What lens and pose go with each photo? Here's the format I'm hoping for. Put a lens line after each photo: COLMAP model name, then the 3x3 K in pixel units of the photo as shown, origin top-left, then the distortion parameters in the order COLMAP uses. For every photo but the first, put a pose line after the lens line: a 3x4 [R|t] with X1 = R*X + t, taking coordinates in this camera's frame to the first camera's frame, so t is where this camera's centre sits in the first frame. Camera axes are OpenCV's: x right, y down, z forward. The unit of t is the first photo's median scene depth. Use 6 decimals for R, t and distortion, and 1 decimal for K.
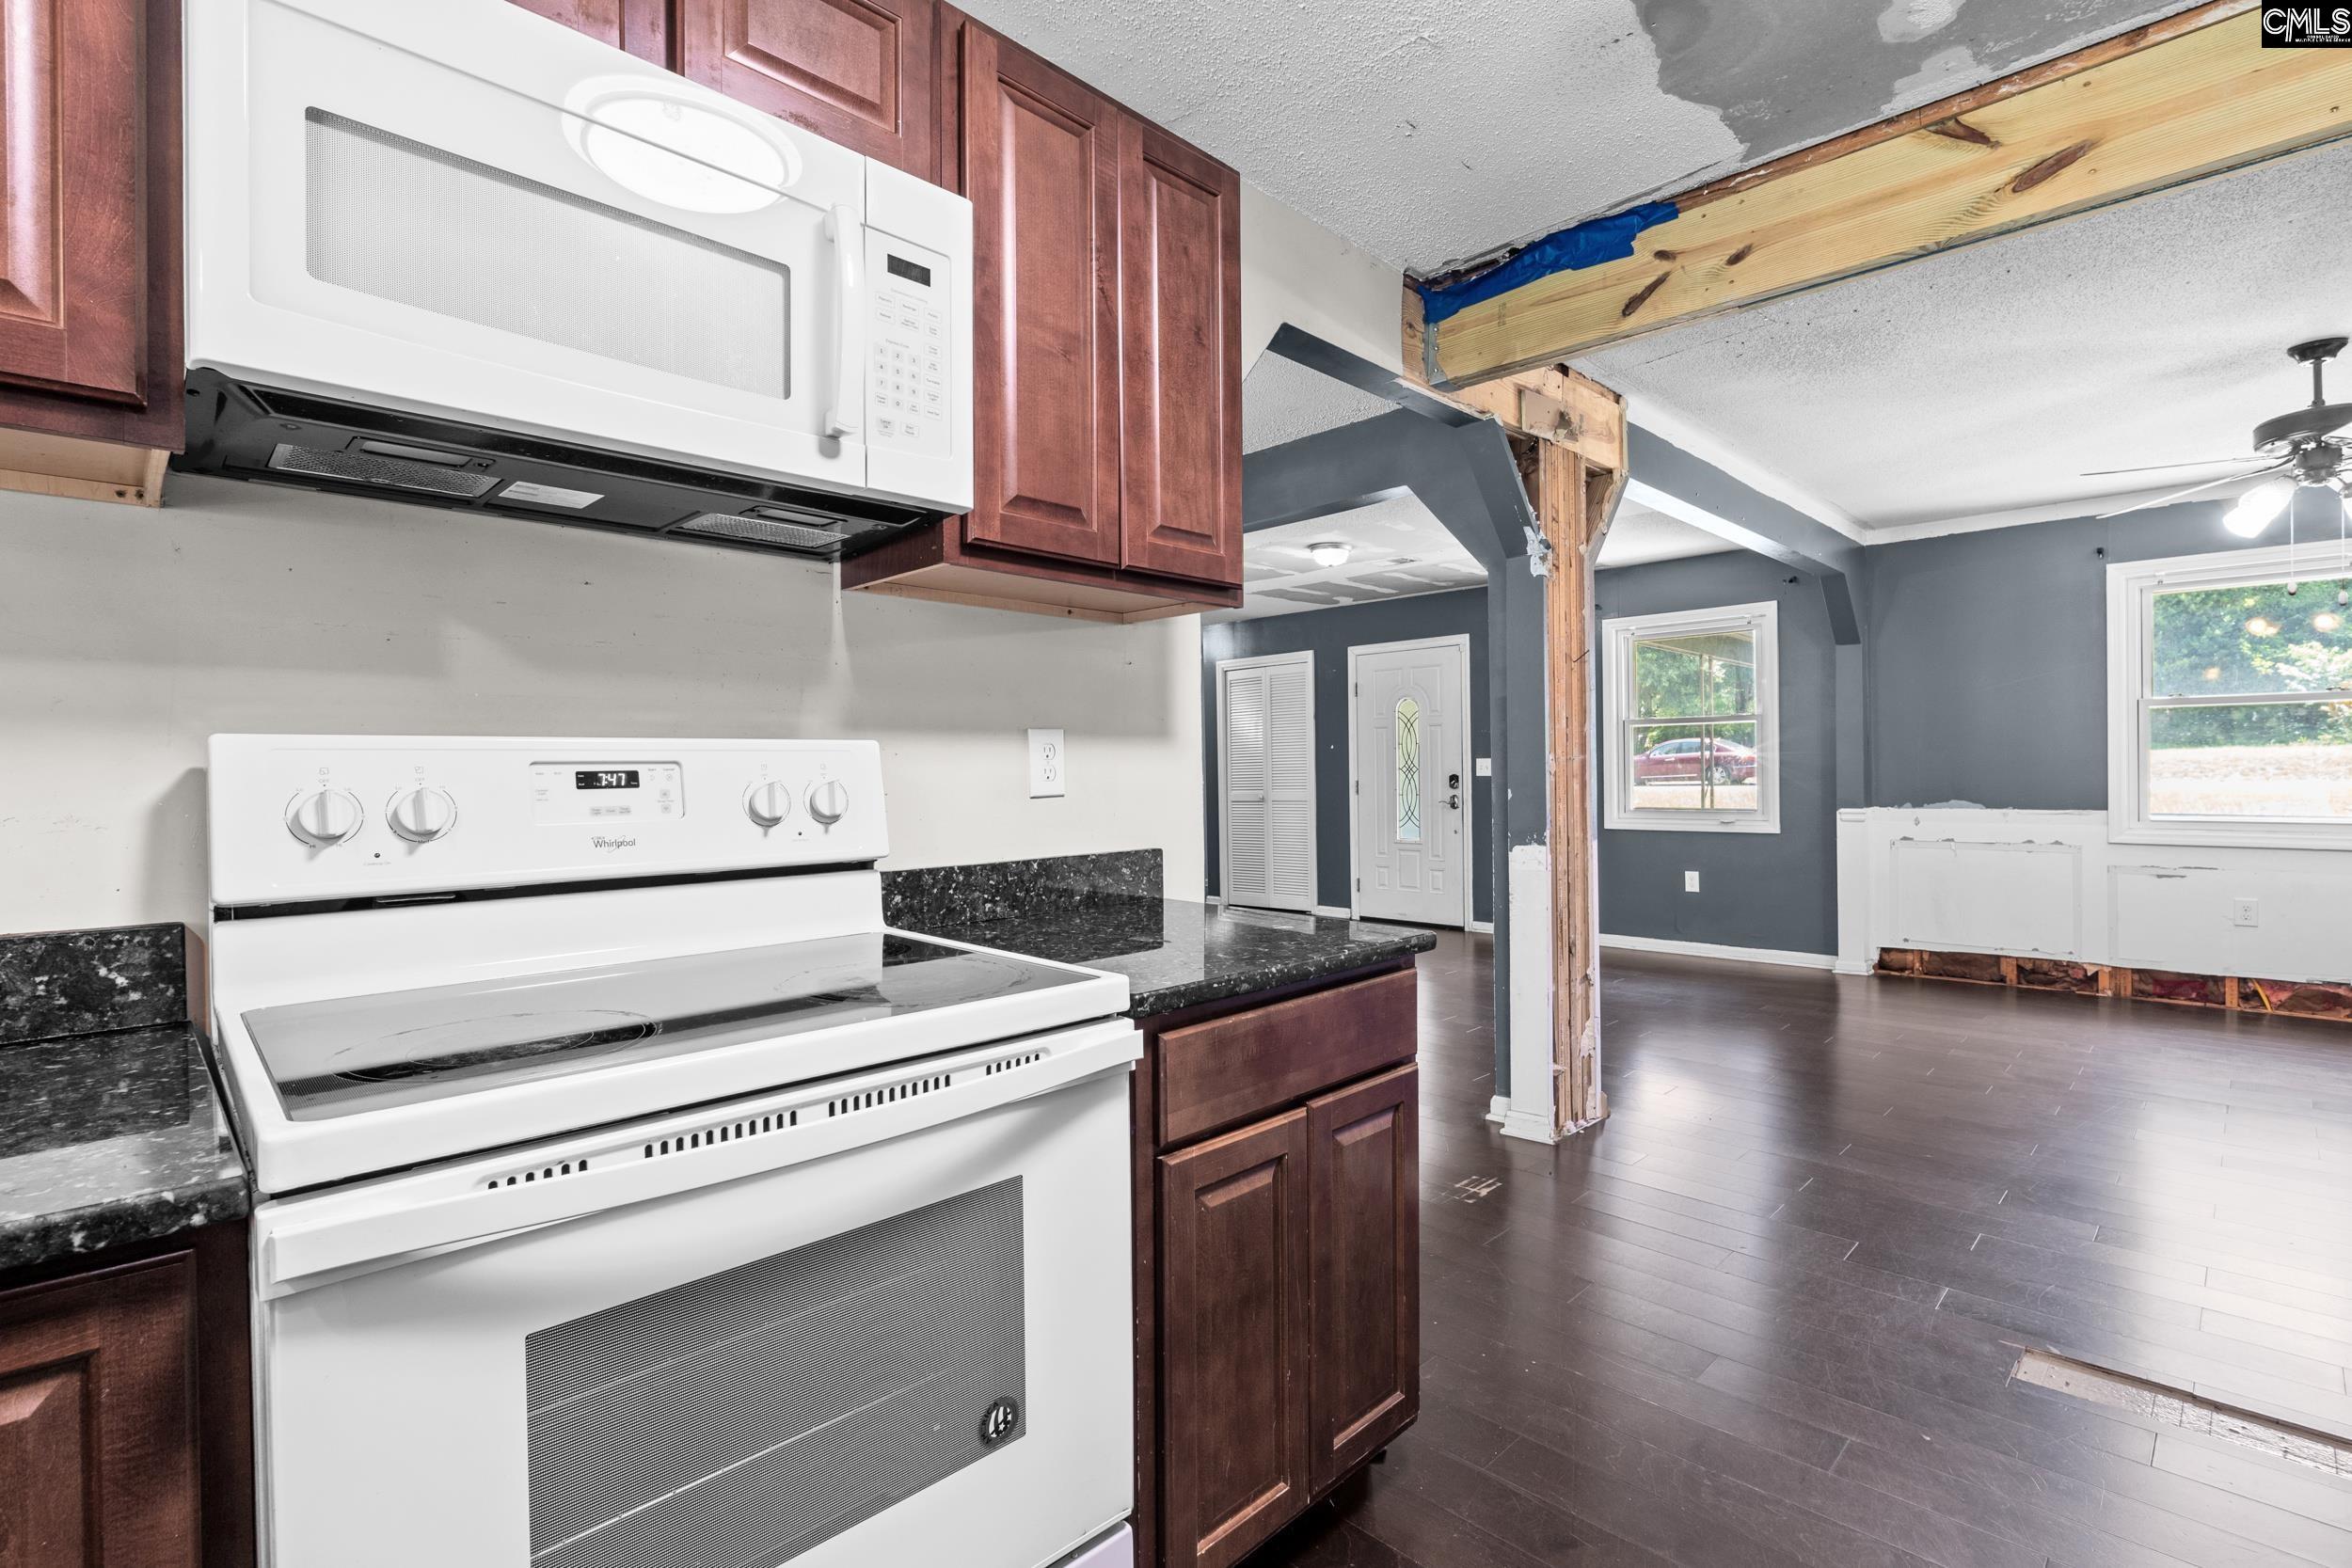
lens RADIAL K [[1083.4, 0, 1172.2], [0, 1083.4, 787.4], [0, 0, 1]] dist [-0.002320, -0.000507]
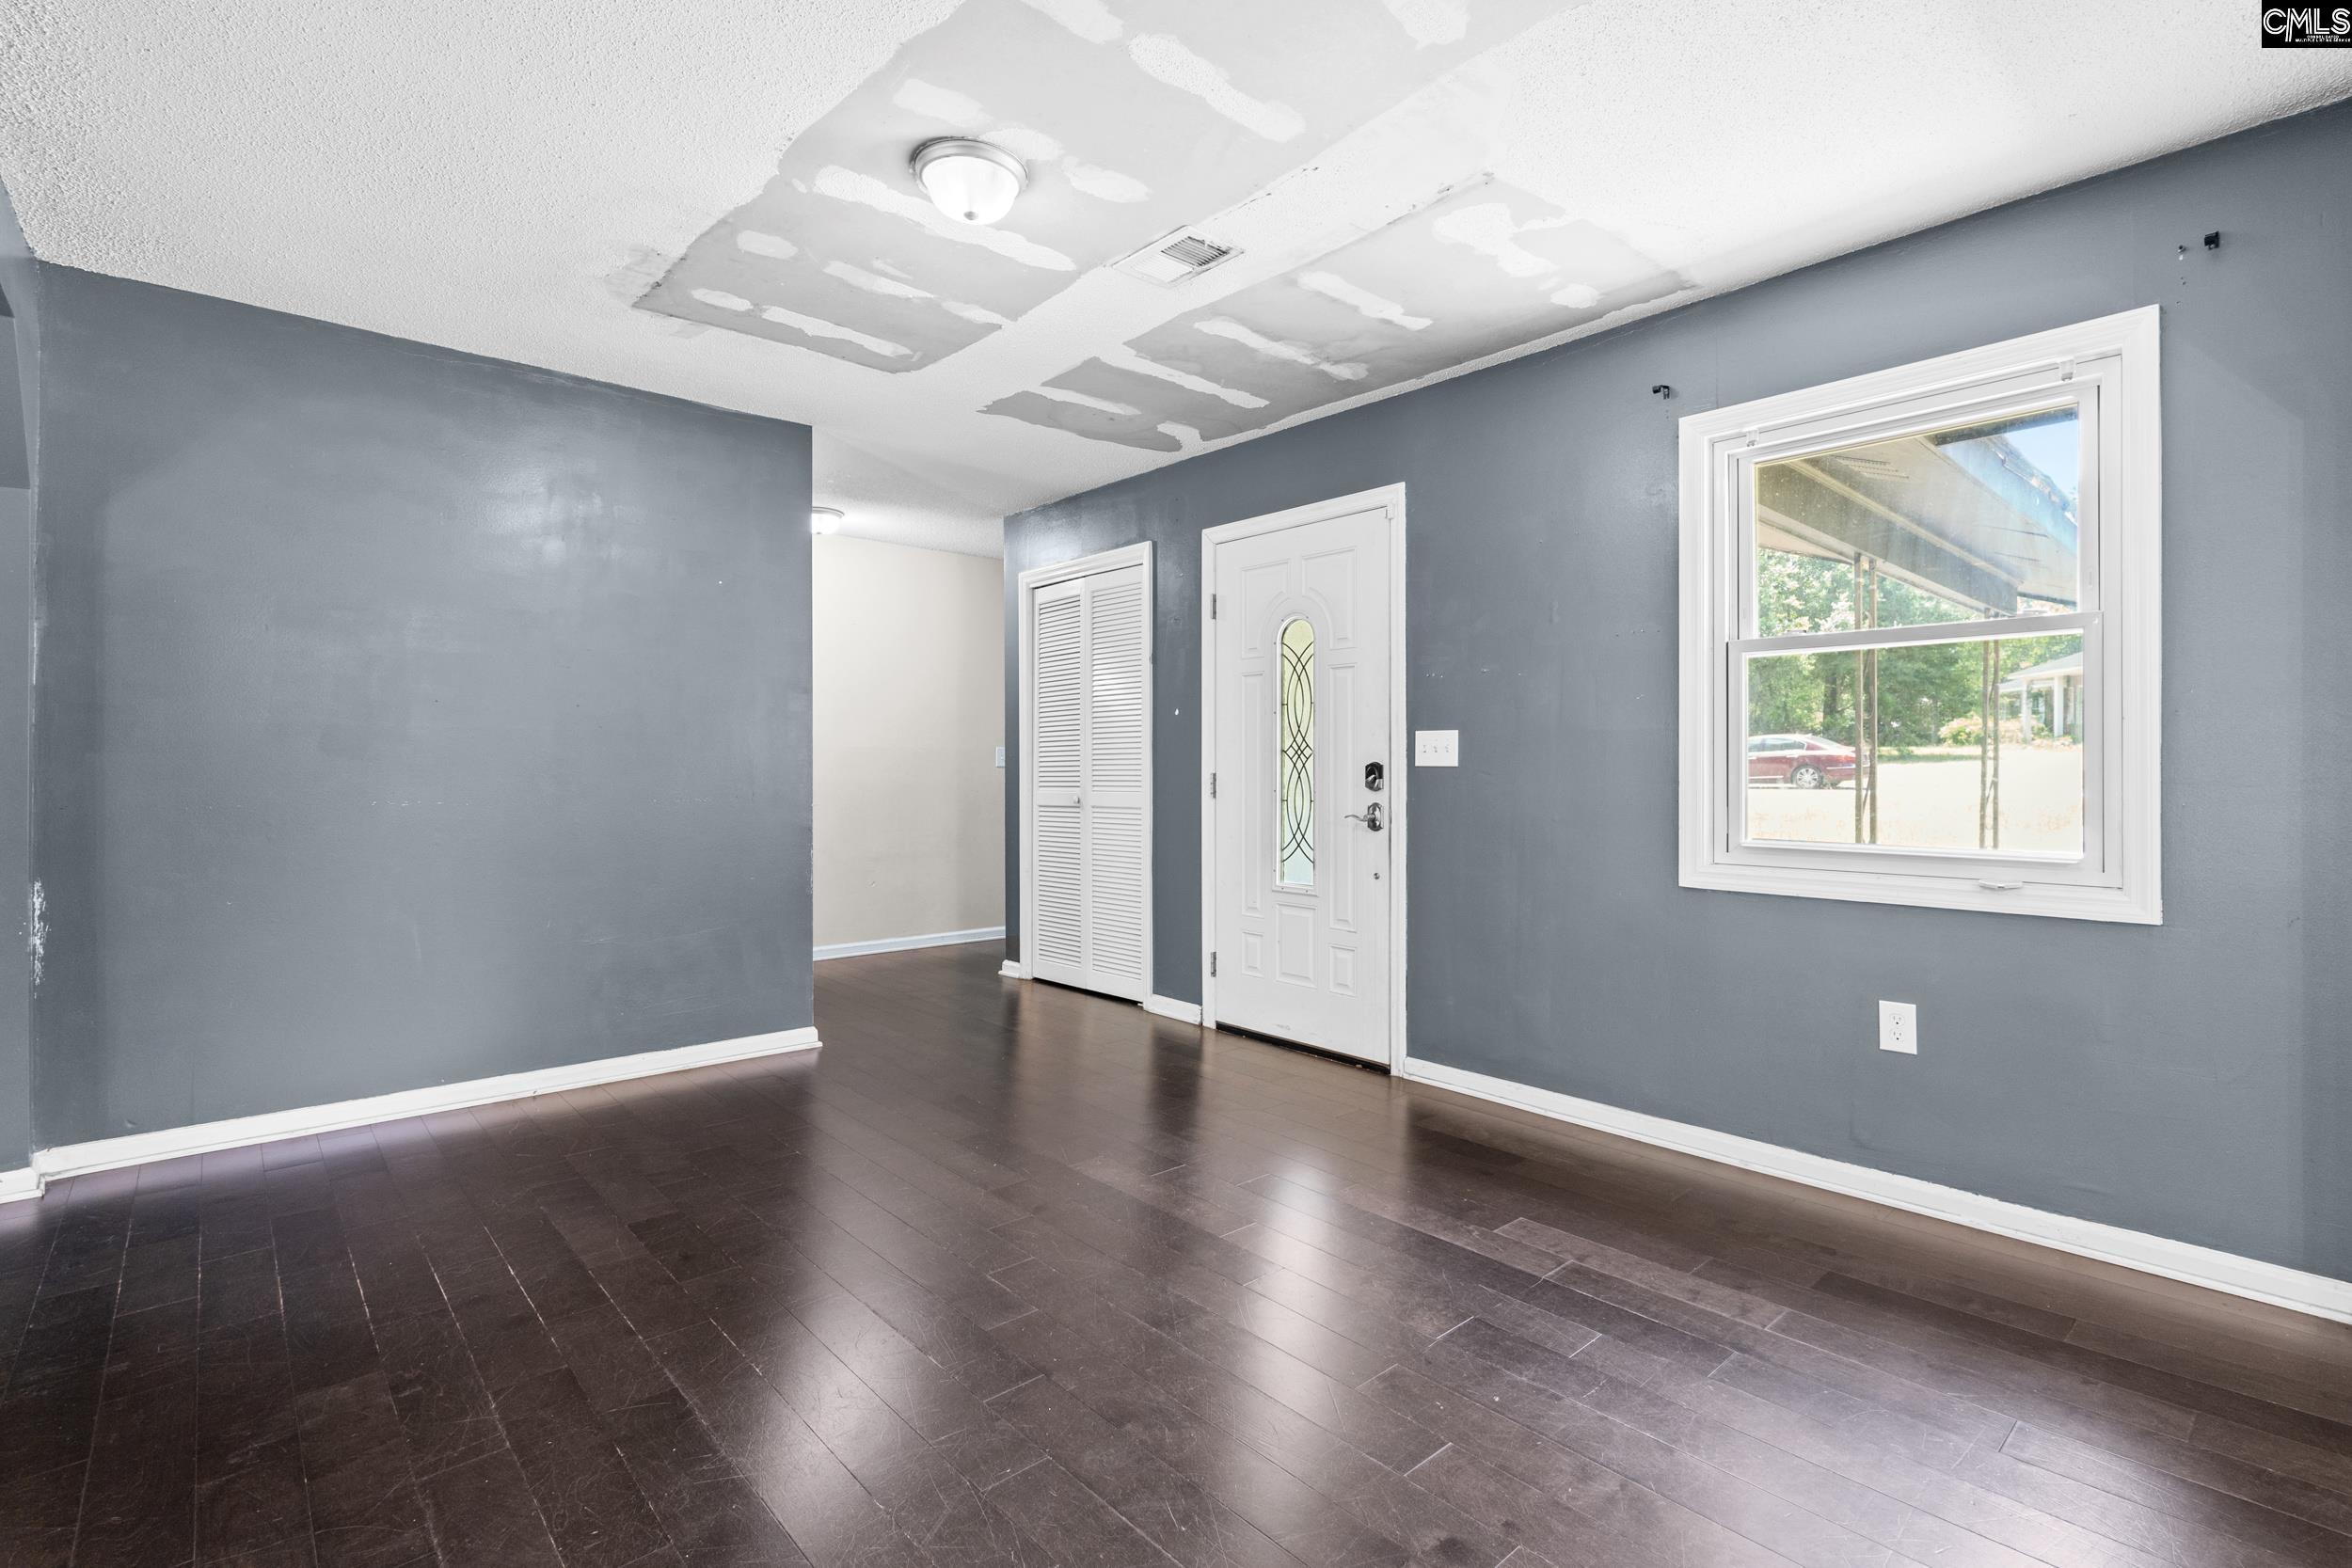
lens RADIAL K [[1089.8, 0, 1168.8], [0, 1089.8, 773.8], [0, 0, 1]] dist [0.001795, -0.000550]
pose [[0.998390, 0.014594, -0.054813, 0.191576], [-0.015007, 0.999862, -0.007142, -0.001623], [0.054701, 0.007953, 0.998471, 0.485362]]
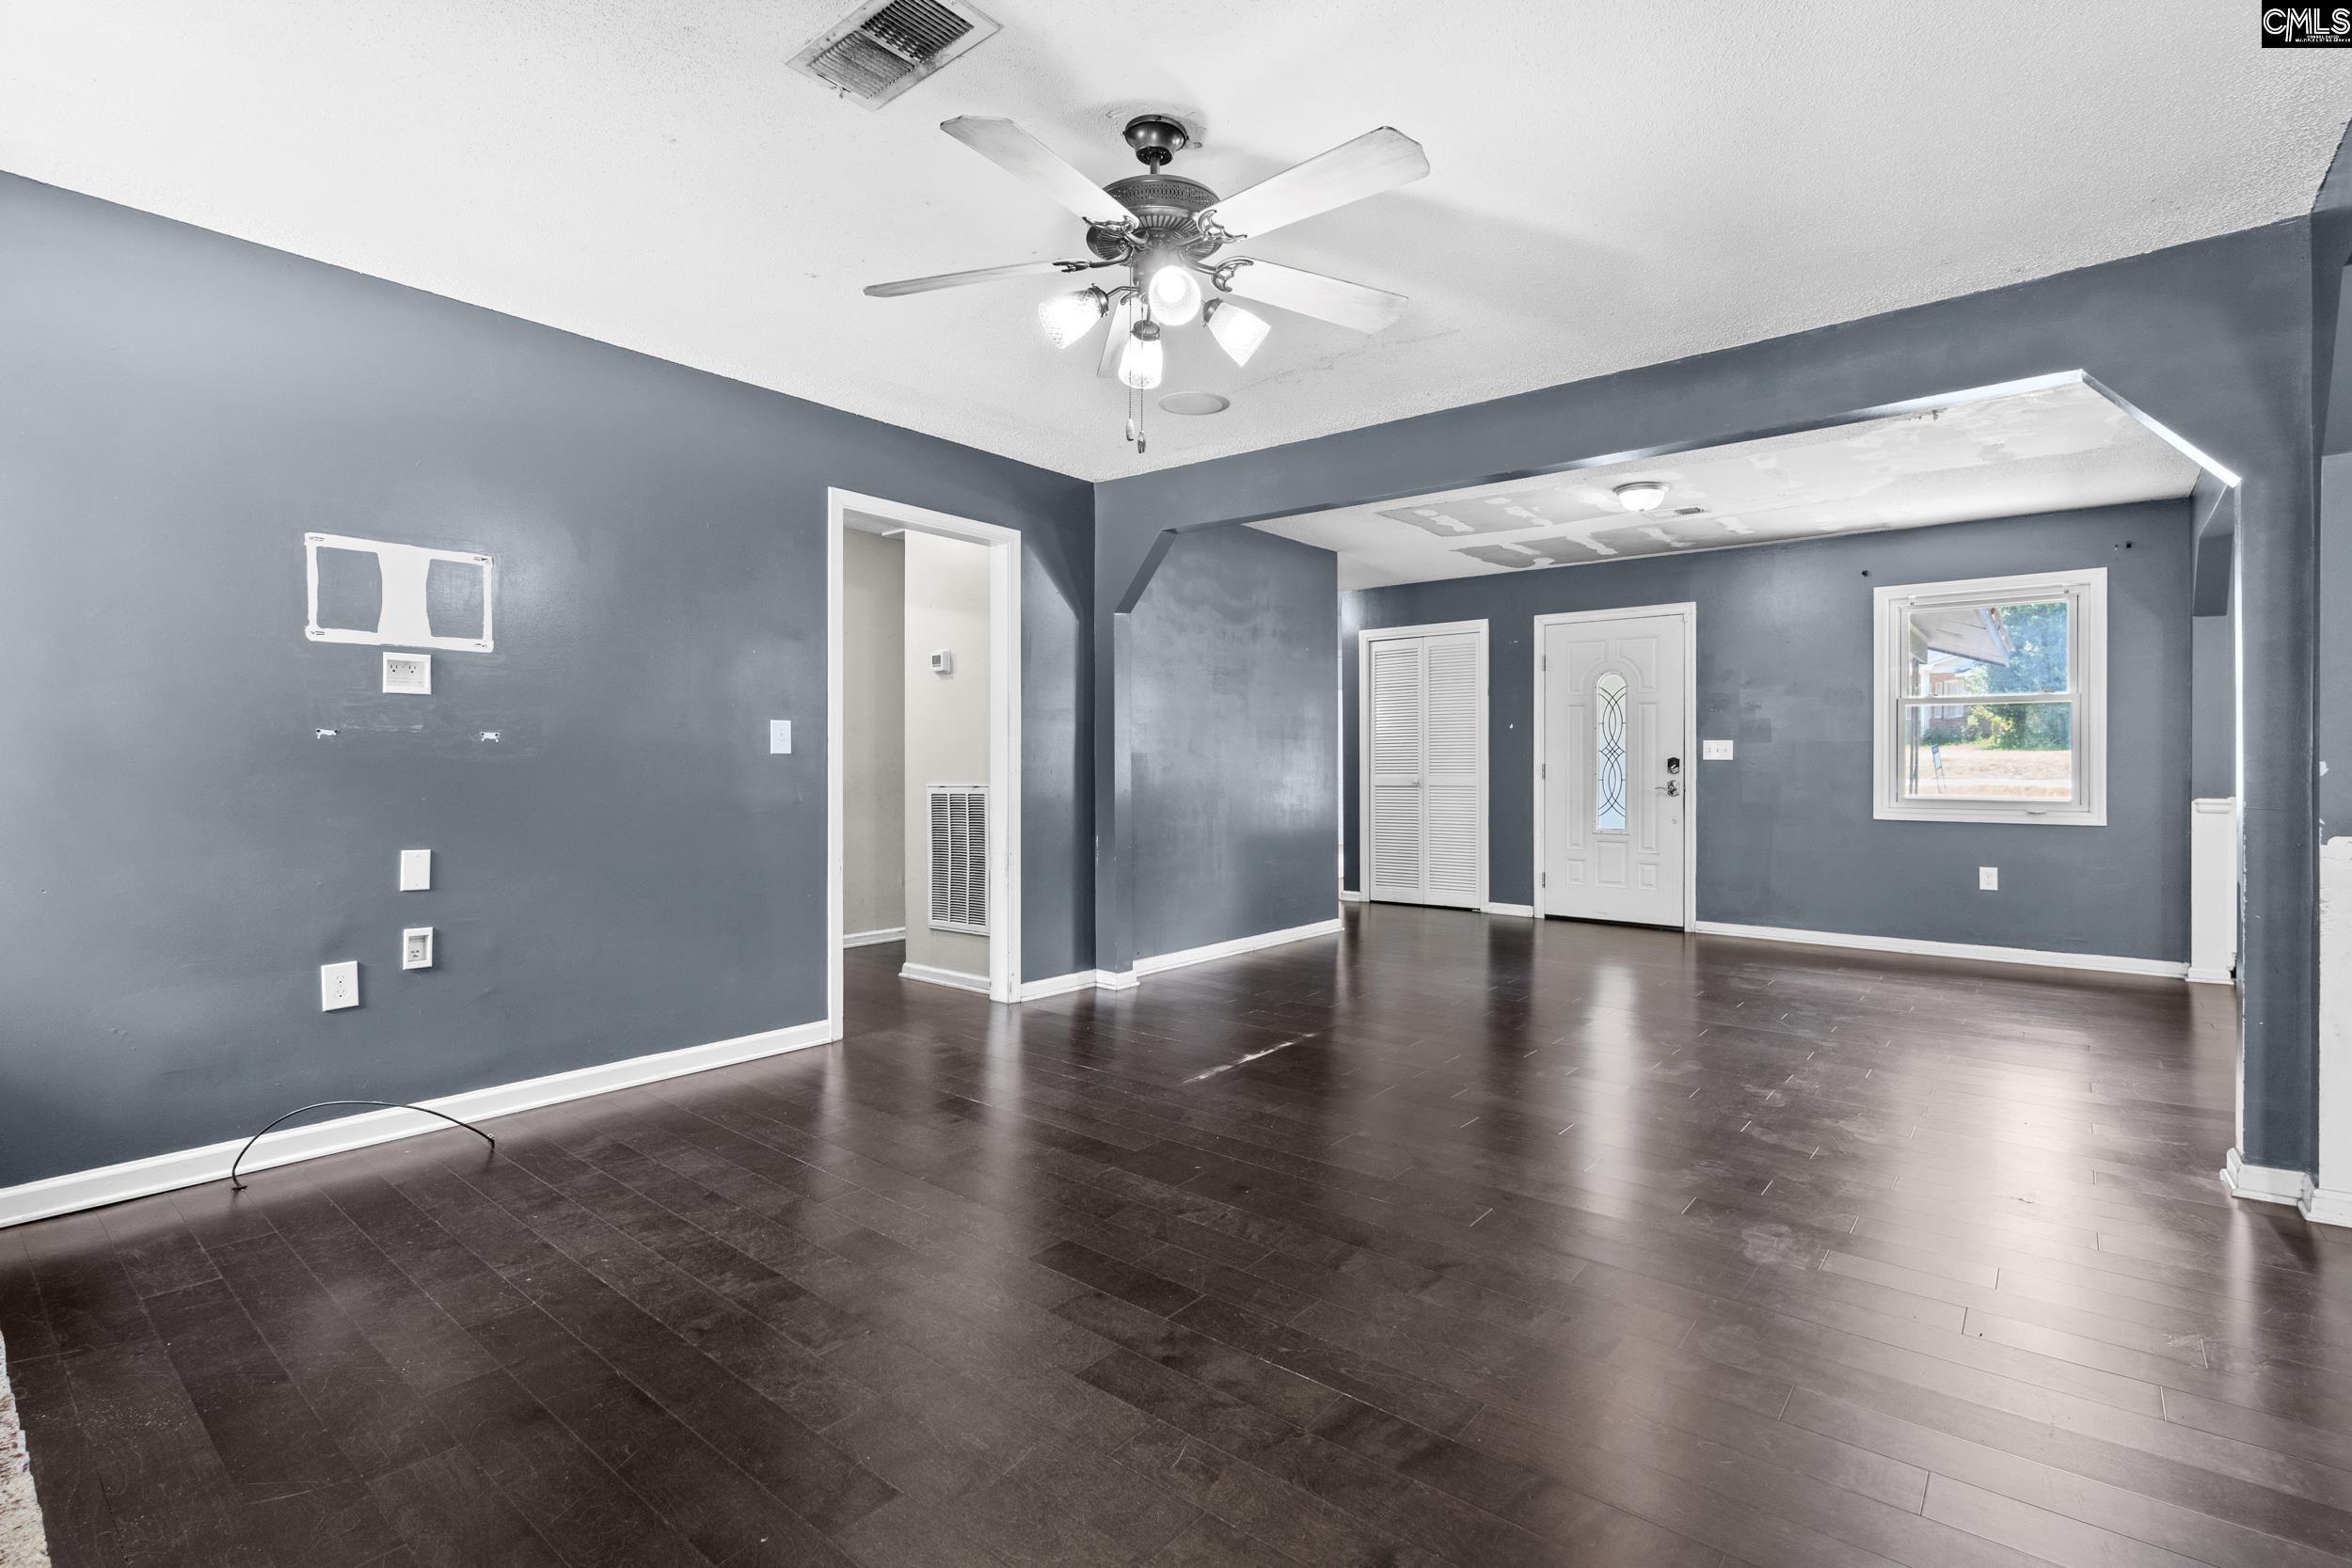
lens RADIAL K [[1081.8, 0, 1176.6], [0, 1081.8, 775.4], [0, 0, 1]] dist [0.002749, -0.000081]
pose [[0.994430, 0.013186, 0.104572, -0.244731], [-0.012986, 0.999912, -0.002593, 0.010334], [-0.104597, 0.001221, 0.994514, 0.146902]]
